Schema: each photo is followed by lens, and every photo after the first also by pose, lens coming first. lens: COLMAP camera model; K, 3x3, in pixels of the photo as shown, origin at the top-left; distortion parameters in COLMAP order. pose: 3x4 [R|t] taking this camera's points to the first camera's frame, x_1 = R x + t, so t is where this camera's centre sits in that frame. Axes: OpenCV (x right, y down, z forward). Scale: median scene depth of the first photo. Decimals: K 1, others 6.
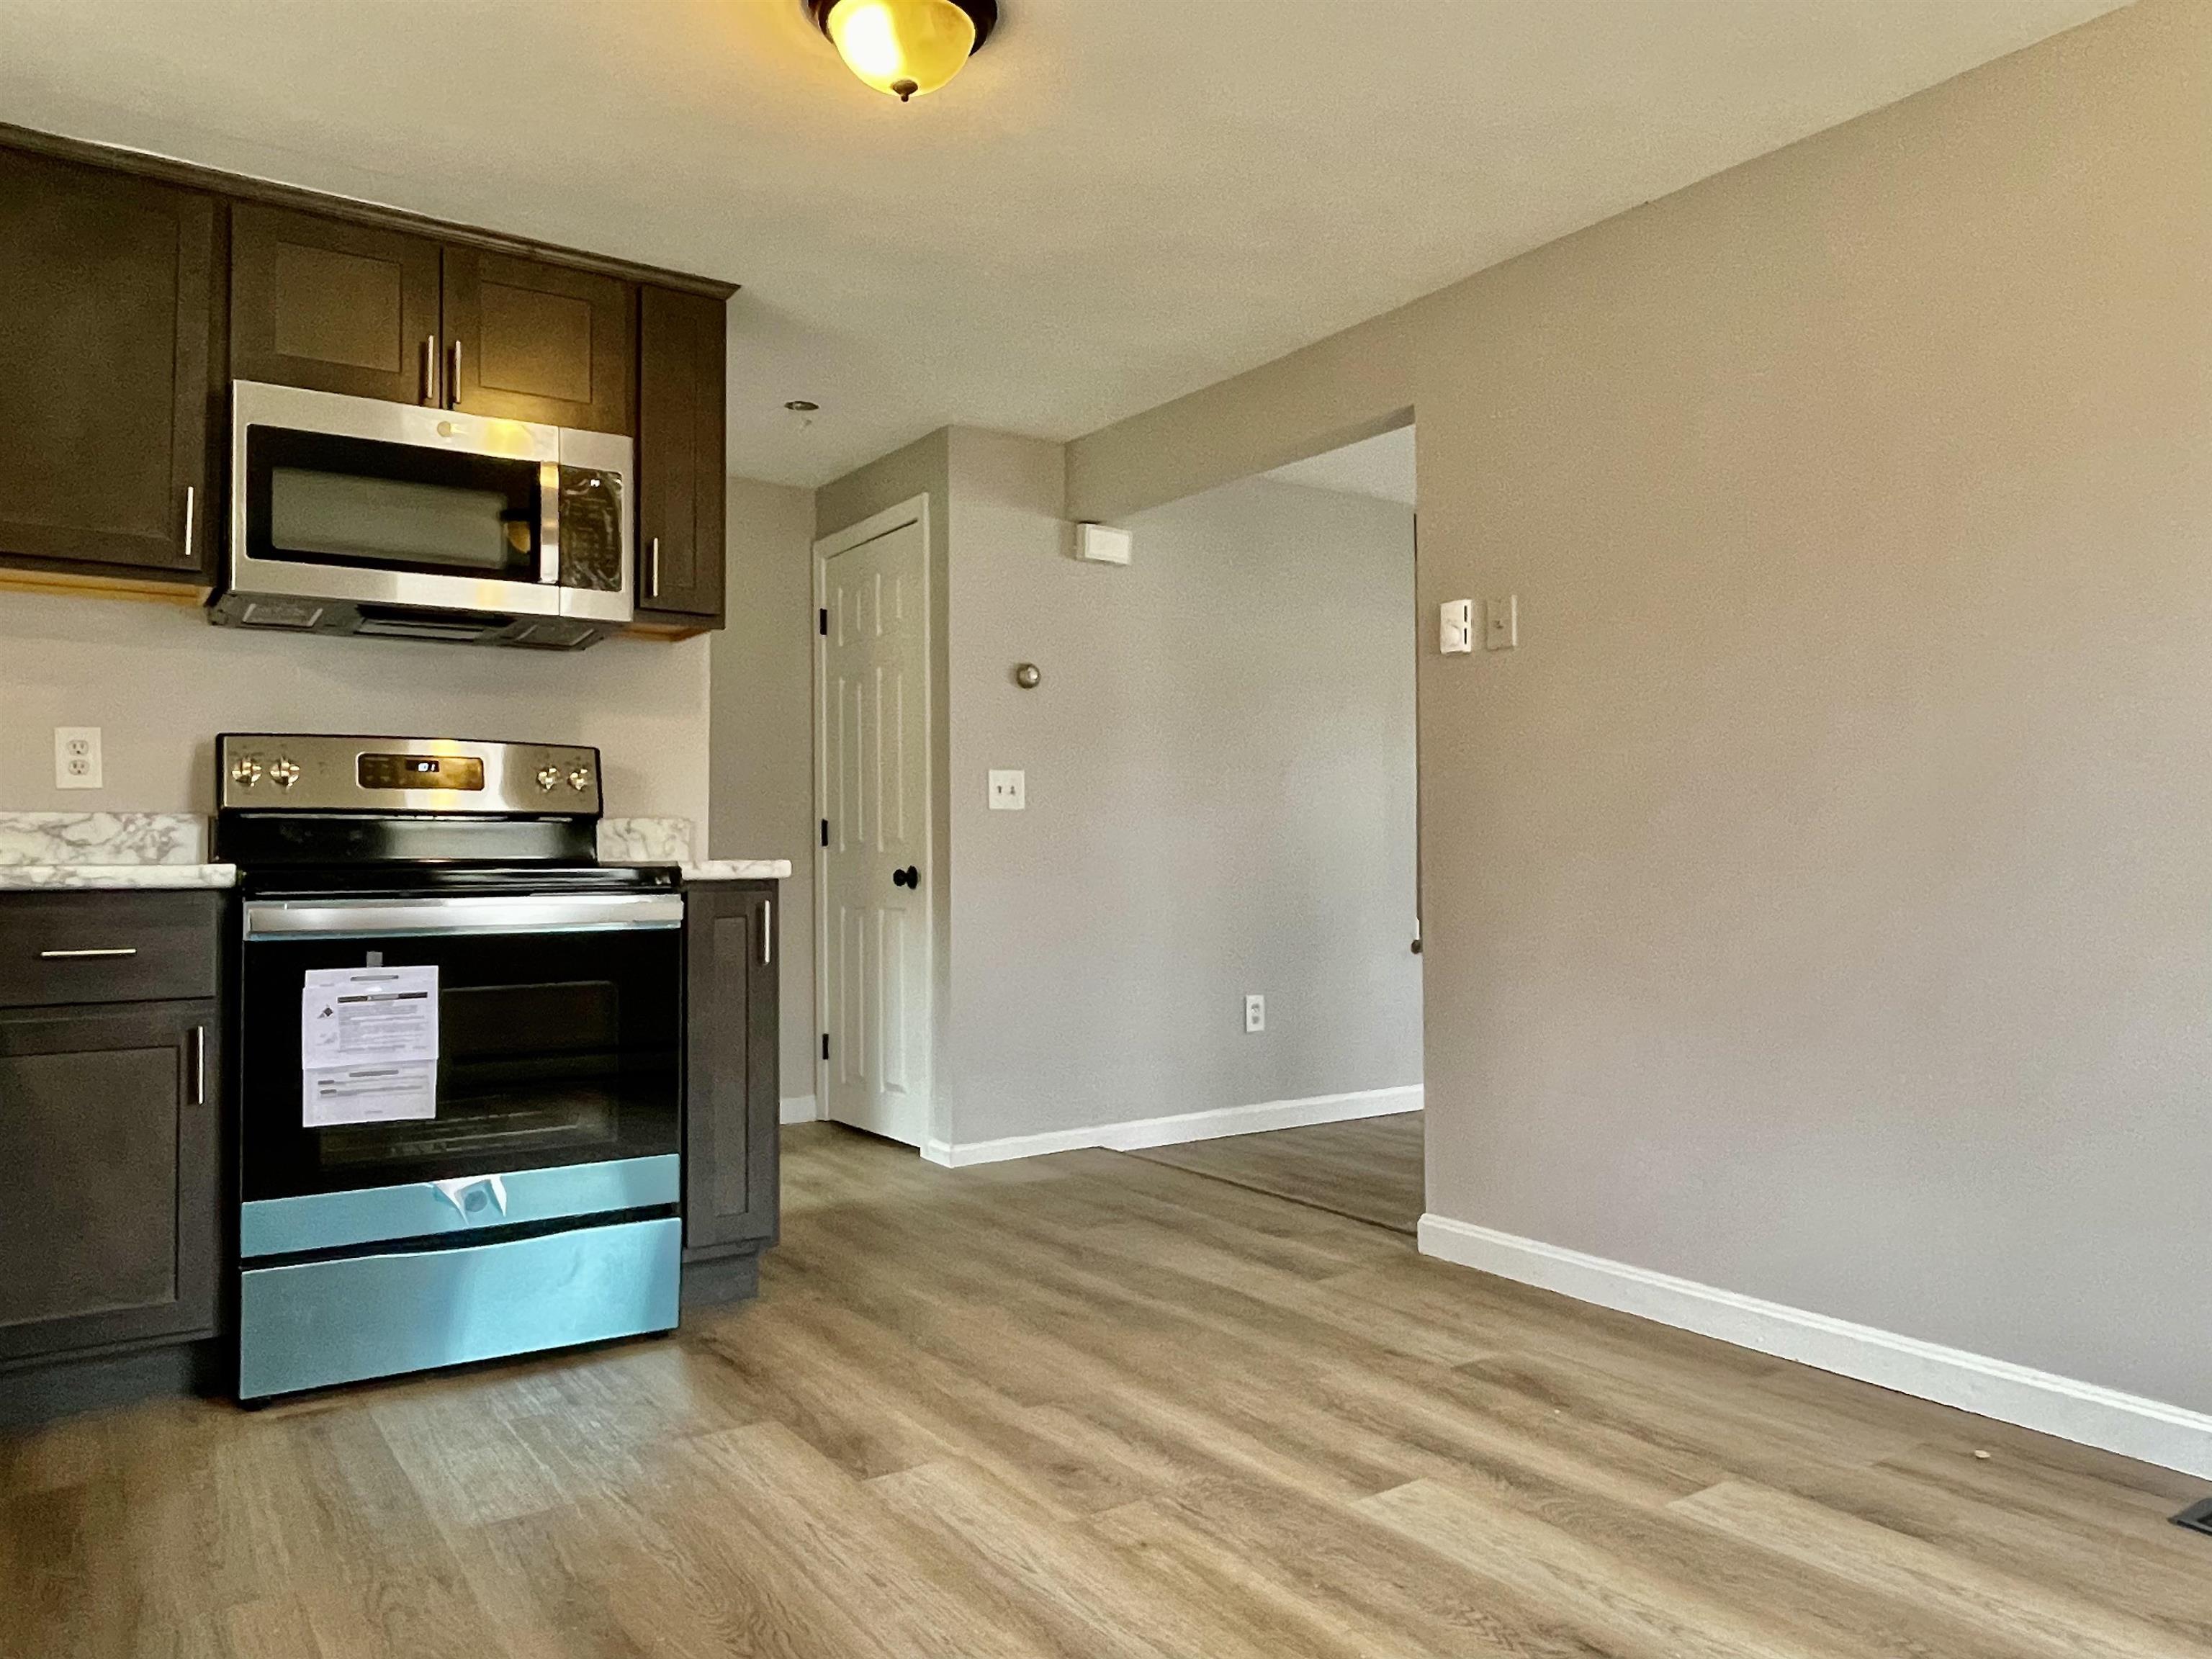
lens RADIAL K [[1534.5, 0, 1107.5], [0, 1534.5, 800.2], [0, 0, 1]] dist [0.036172, -0.054222]
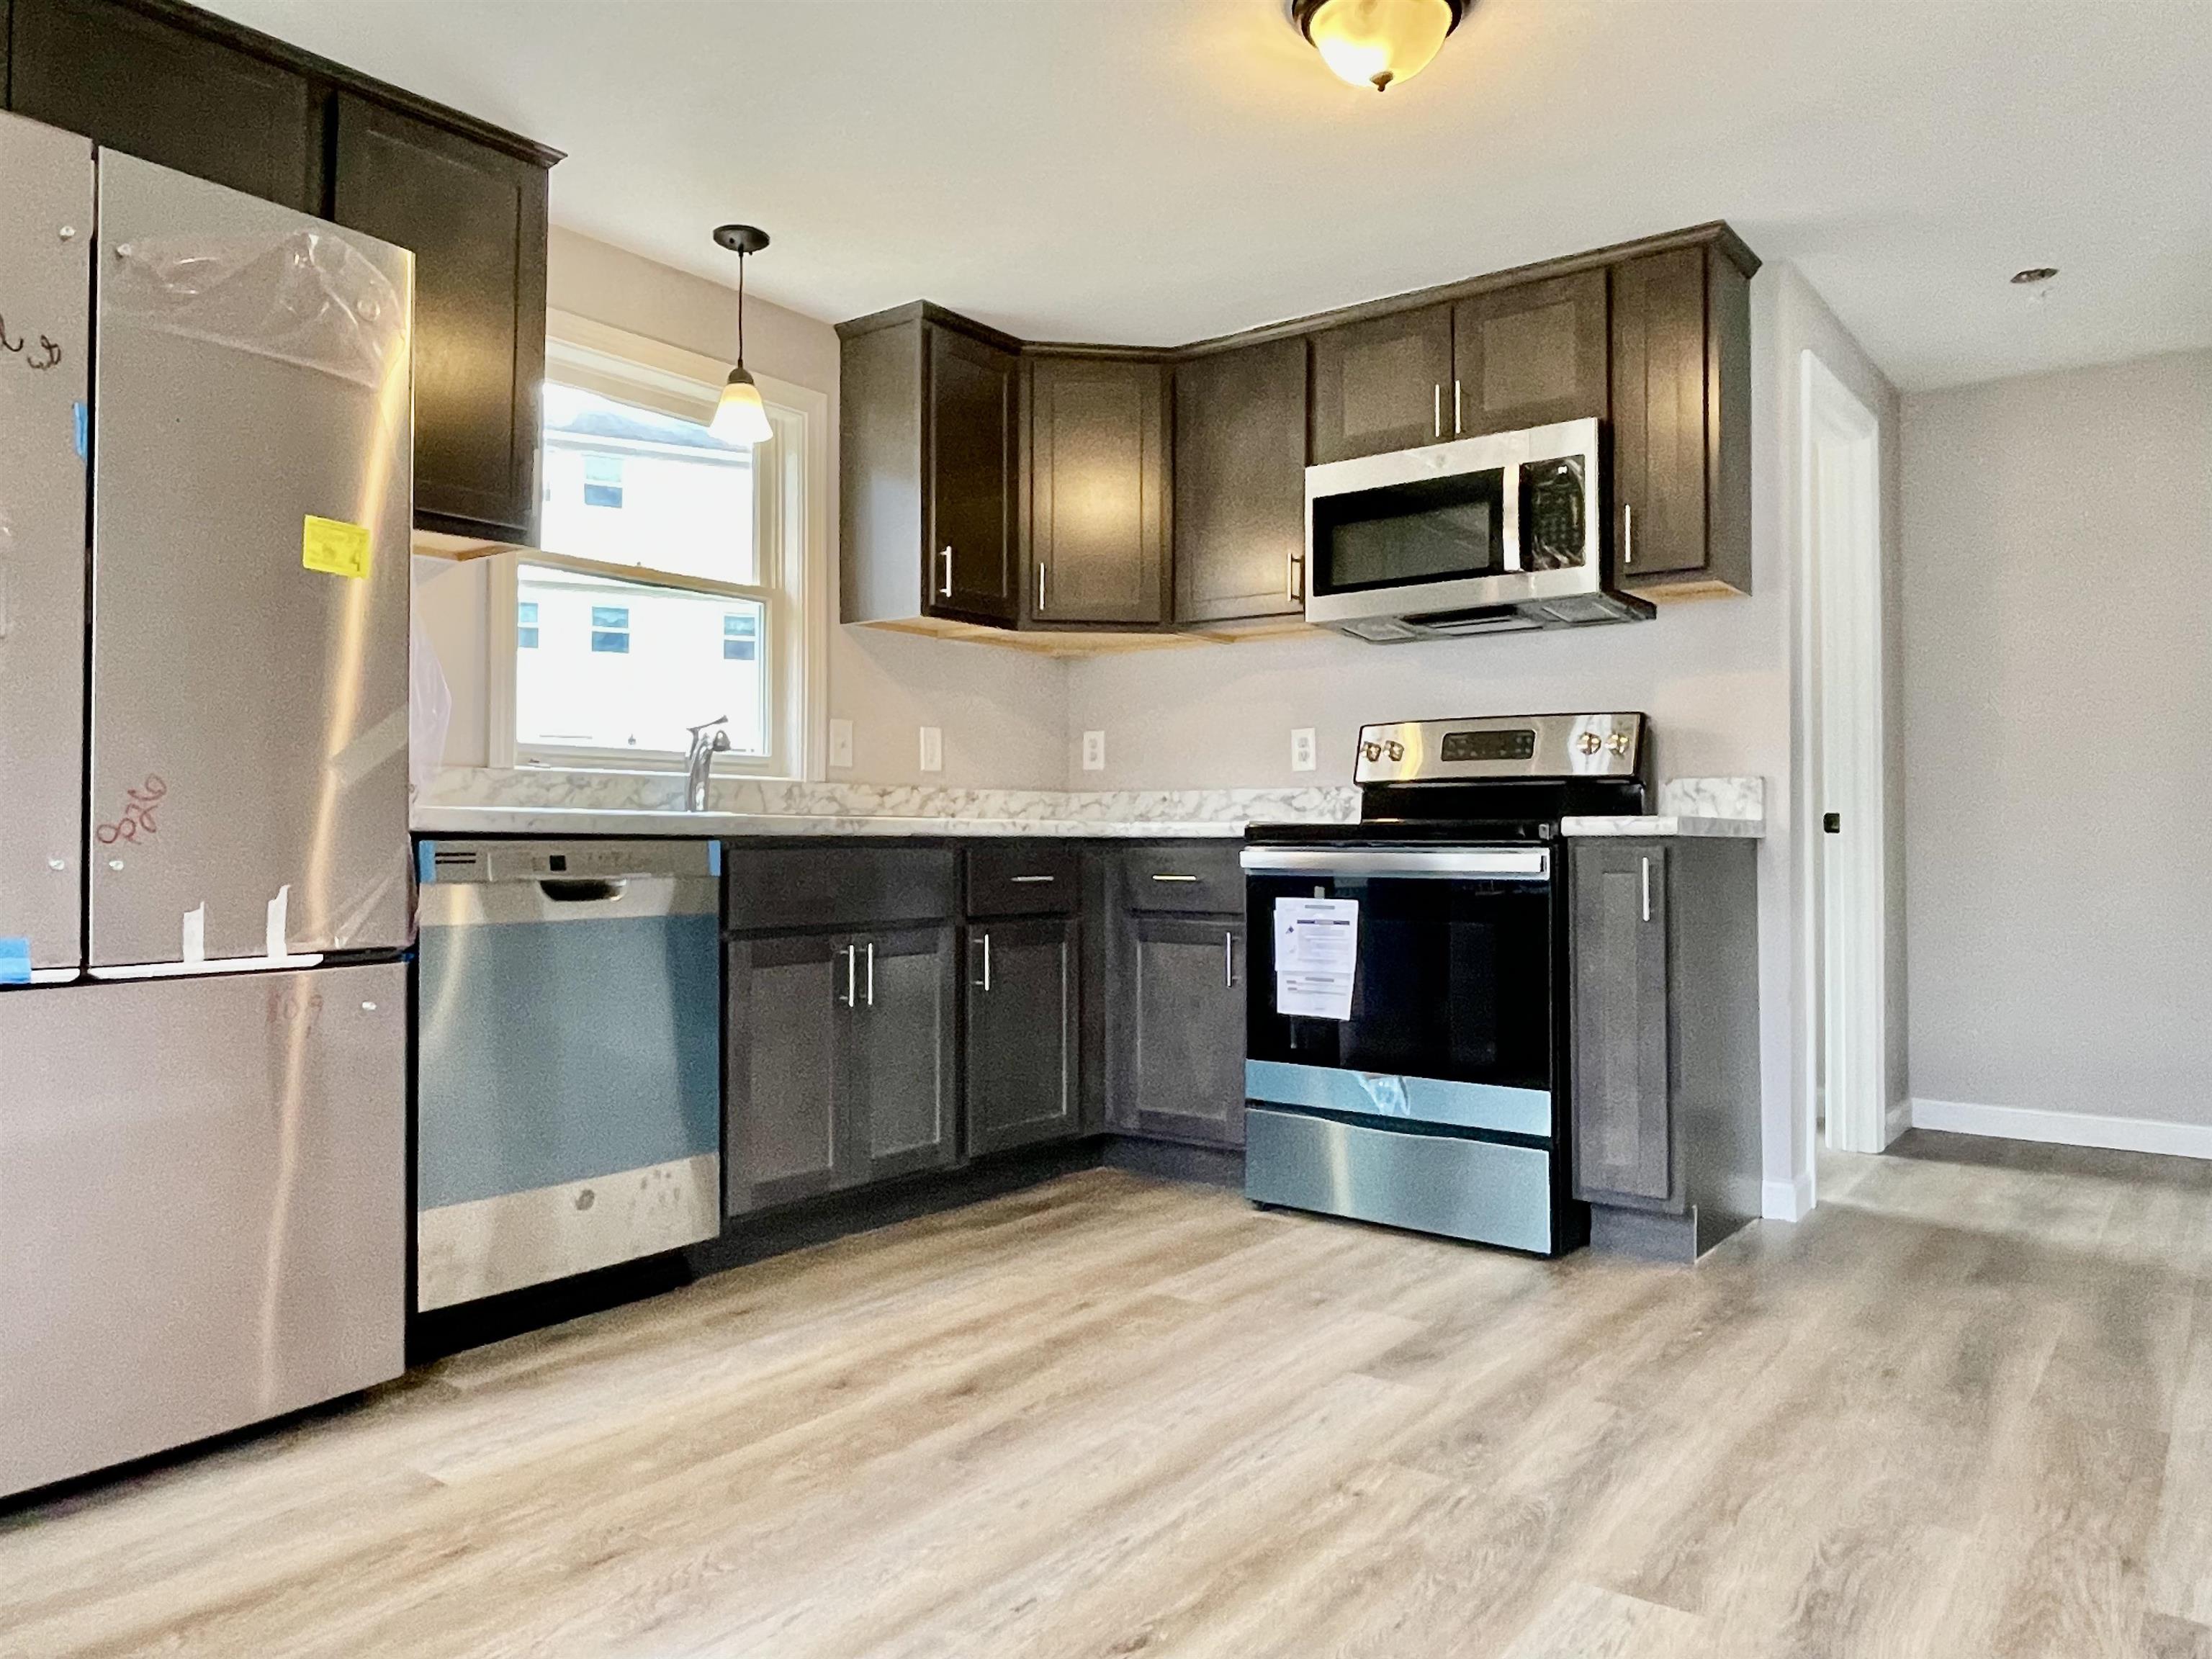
lens RADIAL K [[1534.5, 0, 1107.5], [0, 1534.5, 800.2], [0, 0, 1]] dist [0.036172, -0.054222]
pose [[0.311251, -0.021544, -0.950084, 0.712396], [0.033601, 0.999367, -0.011654, 0.033612], [0.949734, -0.028296, 0.311778, 0.424294]]
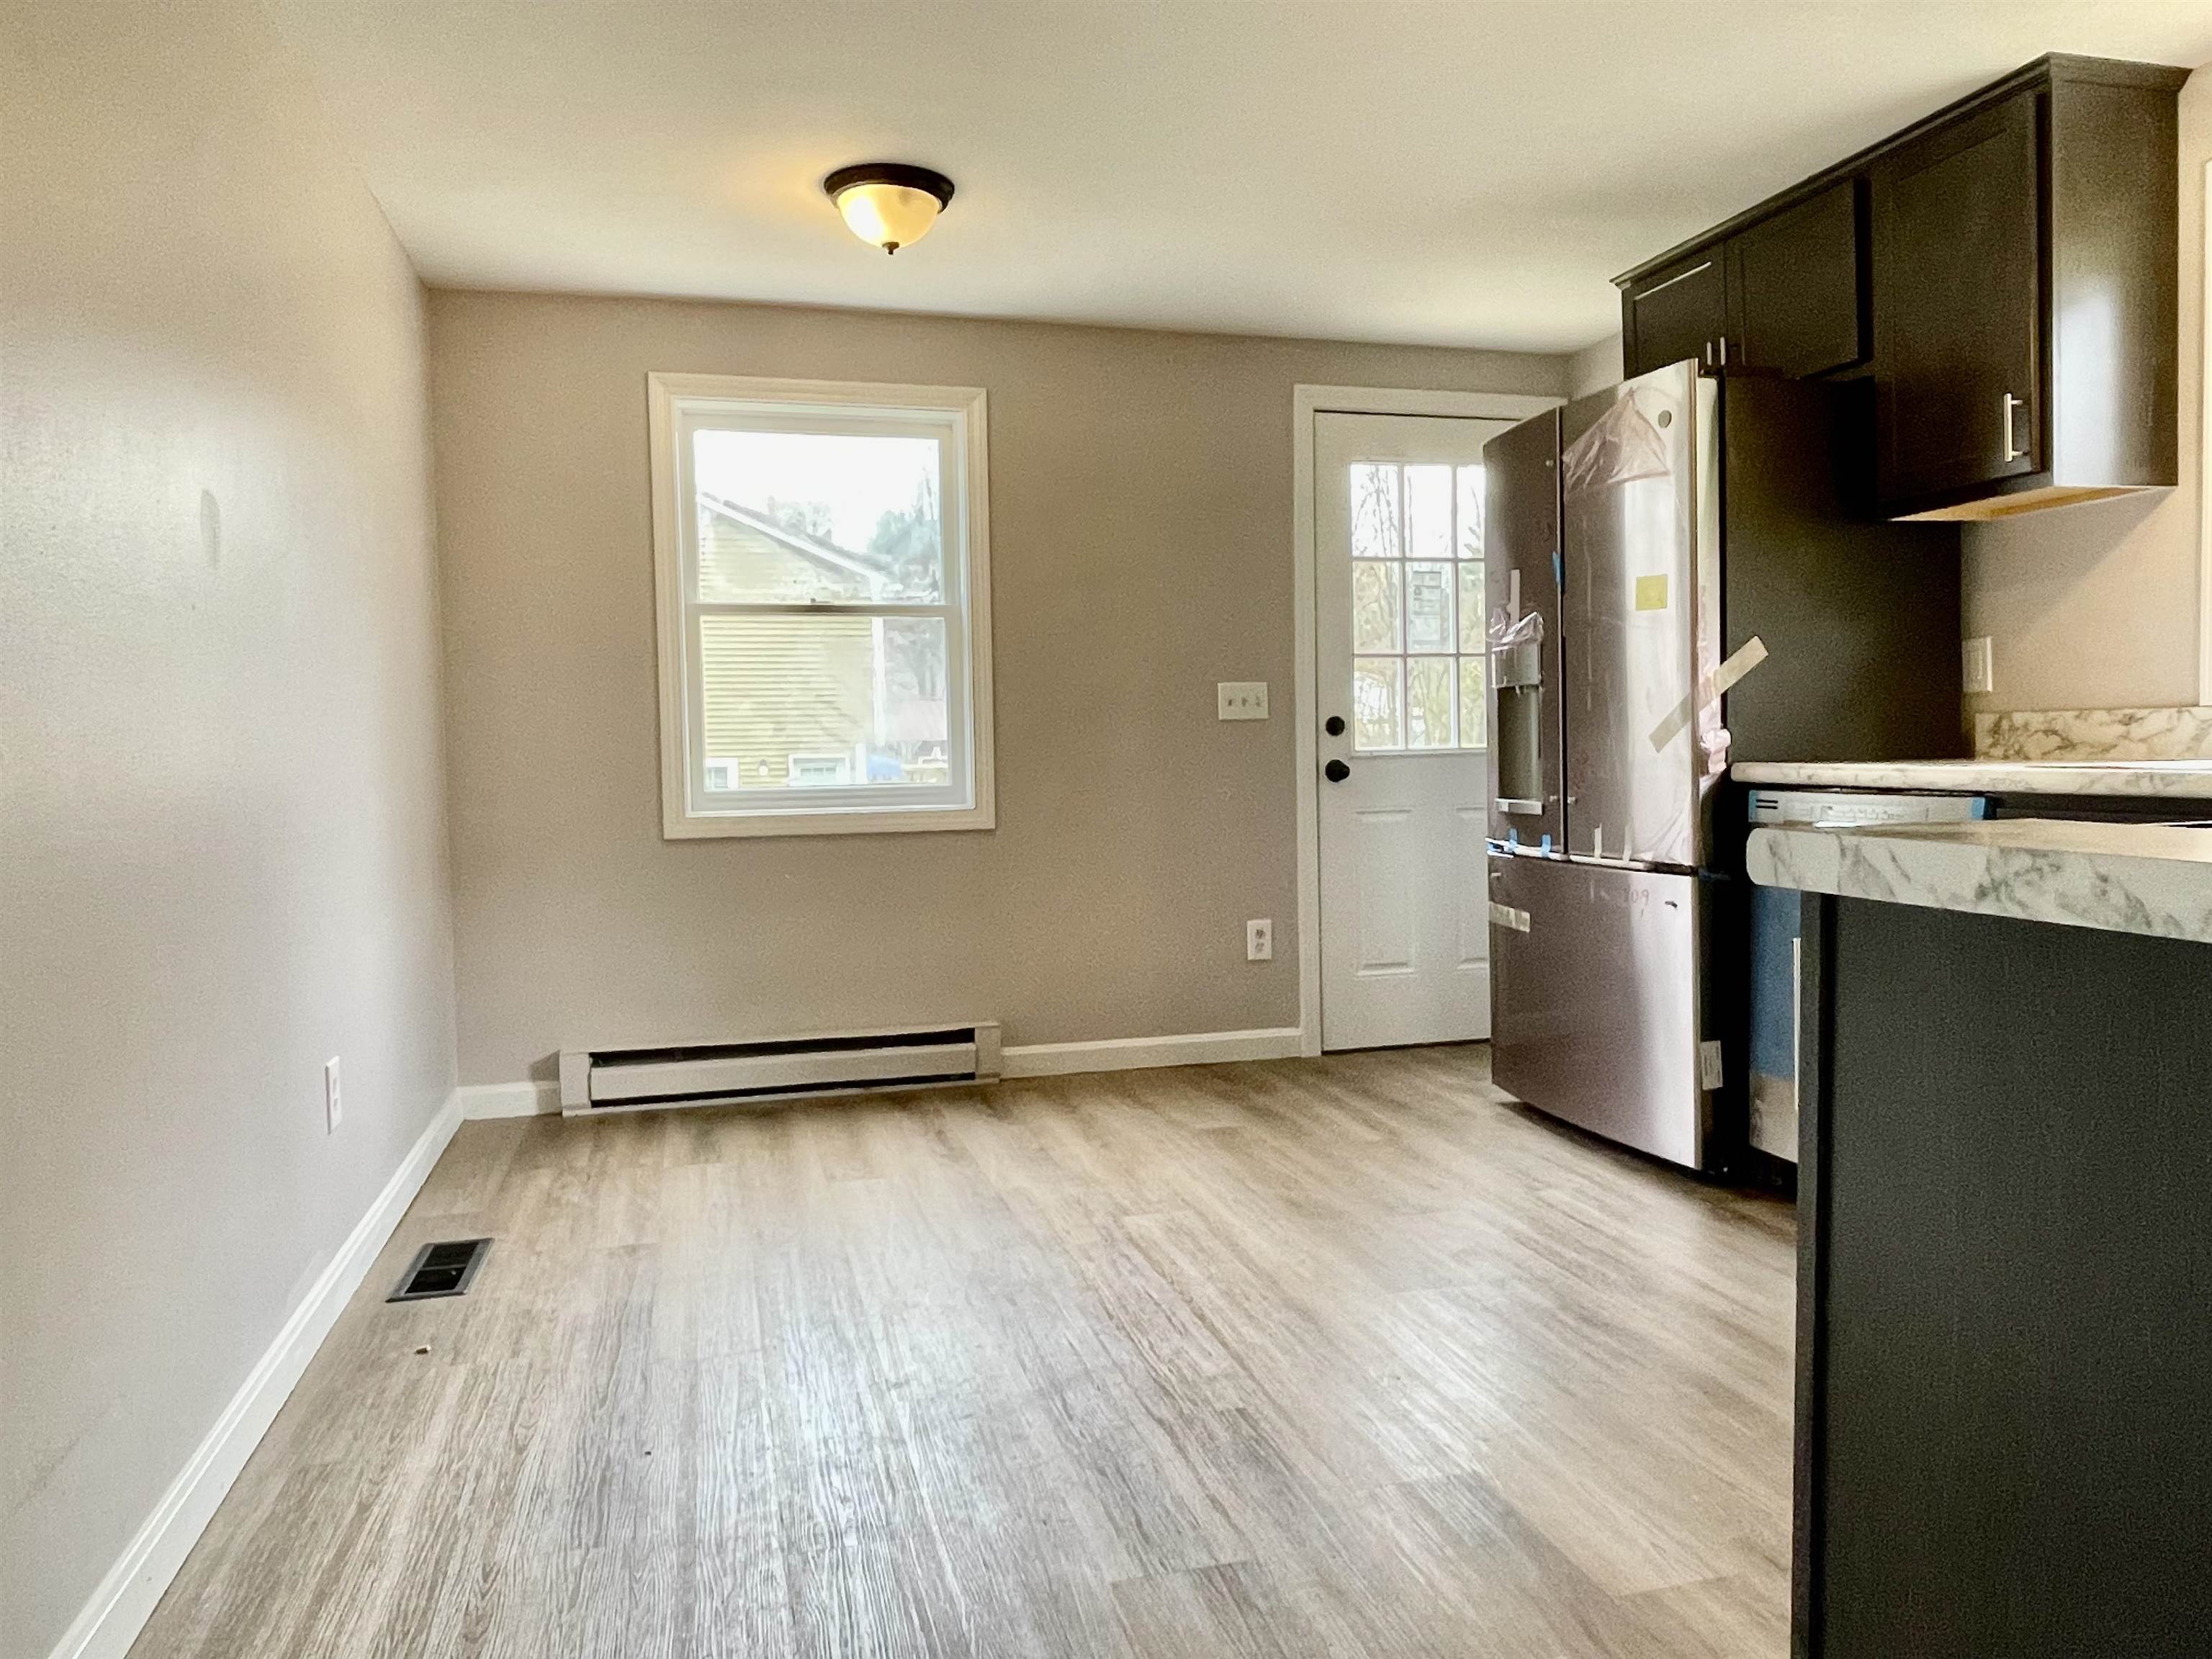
lens RADIAL K [[1534.5, 0, 1107.5], [0, 1534.5, 800.2], [0, 0, 1]] dist [0.036172, -0.054222]
pose [[-0.942032, 0.009213, 0.335396, -0.224304], [0.009690, 0.999953, -0.000252, 0.037008], [-0.335382, 0.003013, -0.942077, 1.628633]]
